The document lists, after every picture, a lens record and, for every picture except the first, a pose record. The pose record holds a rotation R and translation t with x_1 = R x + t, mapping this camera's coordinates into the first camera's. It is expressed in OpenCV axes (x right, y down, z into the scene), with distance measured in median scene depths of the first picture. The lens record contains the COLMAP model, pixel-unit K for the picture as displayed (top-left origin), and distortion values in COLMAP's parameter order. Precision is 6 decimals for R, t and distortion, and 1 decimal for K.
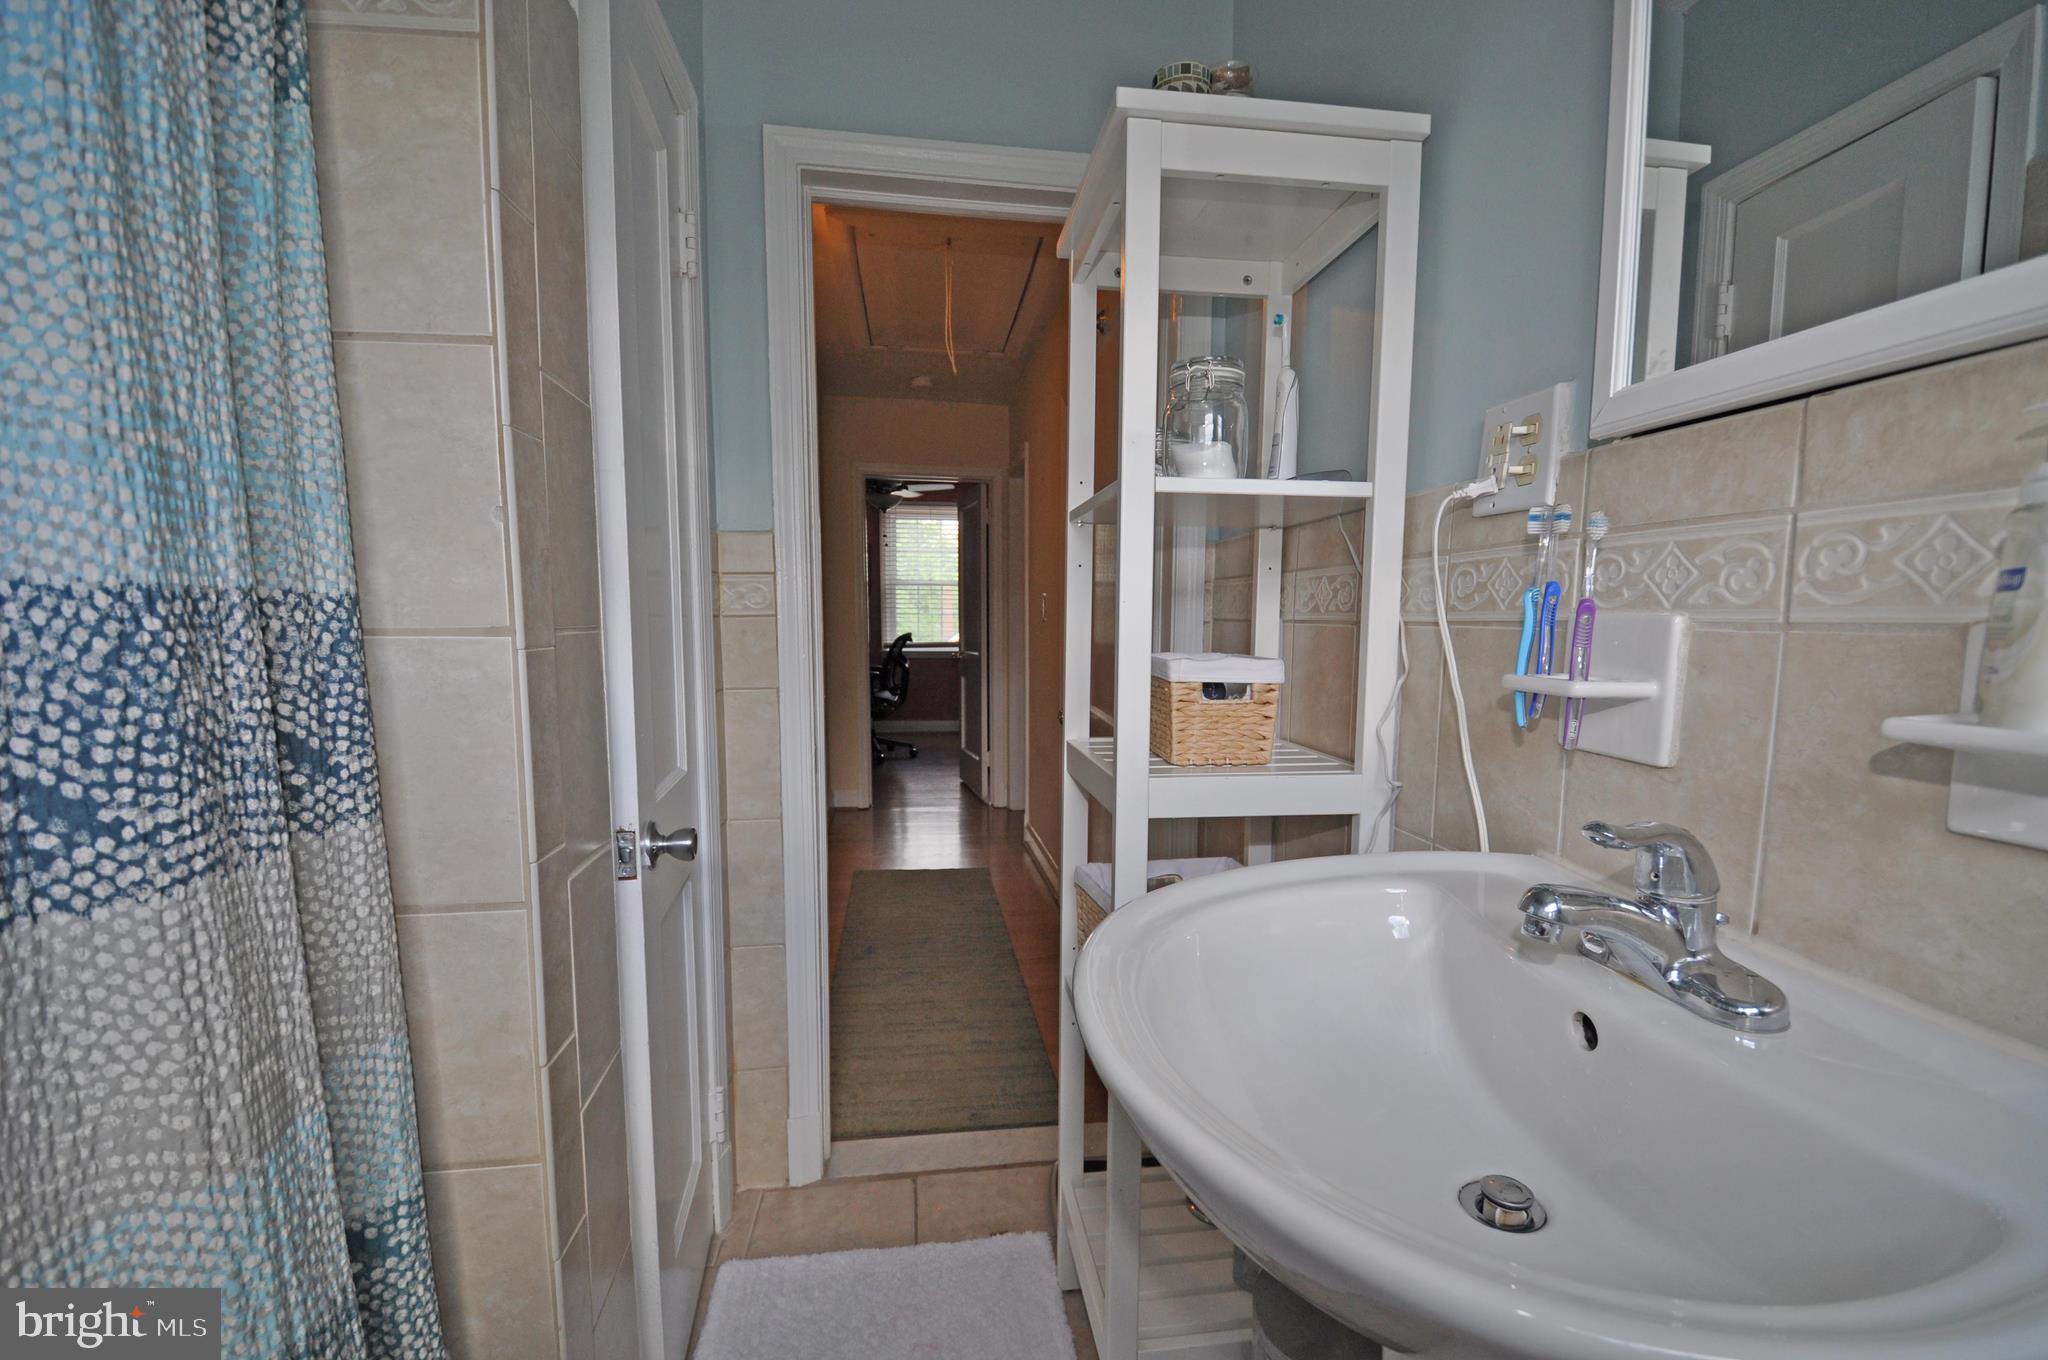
lens RADIAL K [[902.2, 0, 1031.7], [0, 902.2, 709.2], [0, 0, 1]] dist [0.022349, -0.029357]
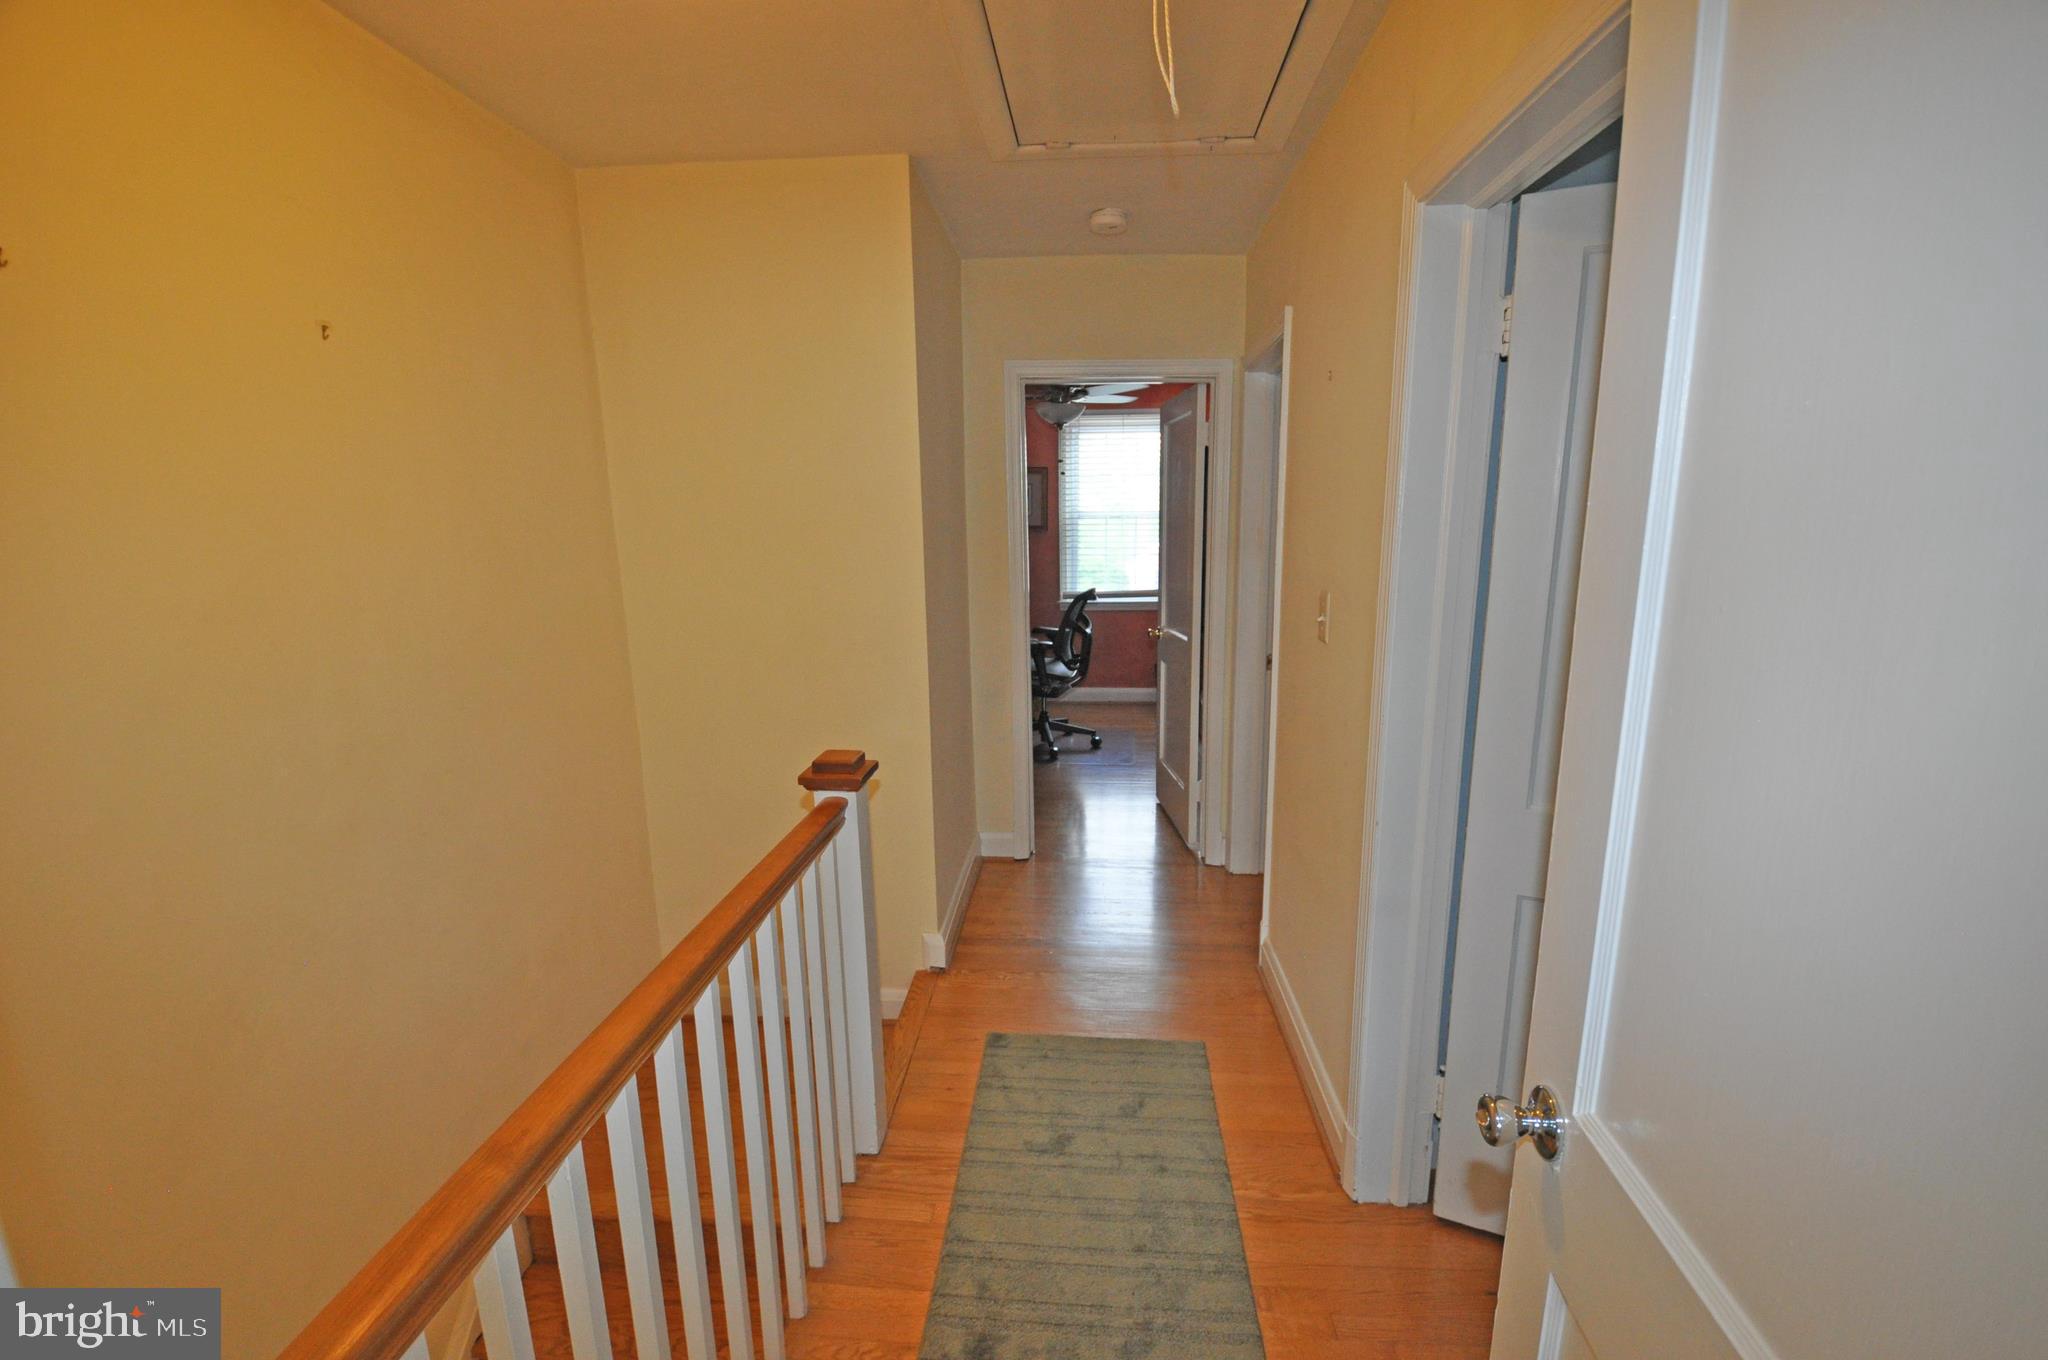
lens RADIAL K [[902.2, 0, 1031.7], [0, 902.2, 709.2], [0, 0, 1]] dist [0.022349, -0.029357]
pose [[0.977462, 0.025671, -0.209546, -0.026023], [-0.003206, 0.994270, 0.106851, -0.071511], [0.211088, -0.103771, 0.971943, 0.263320]]
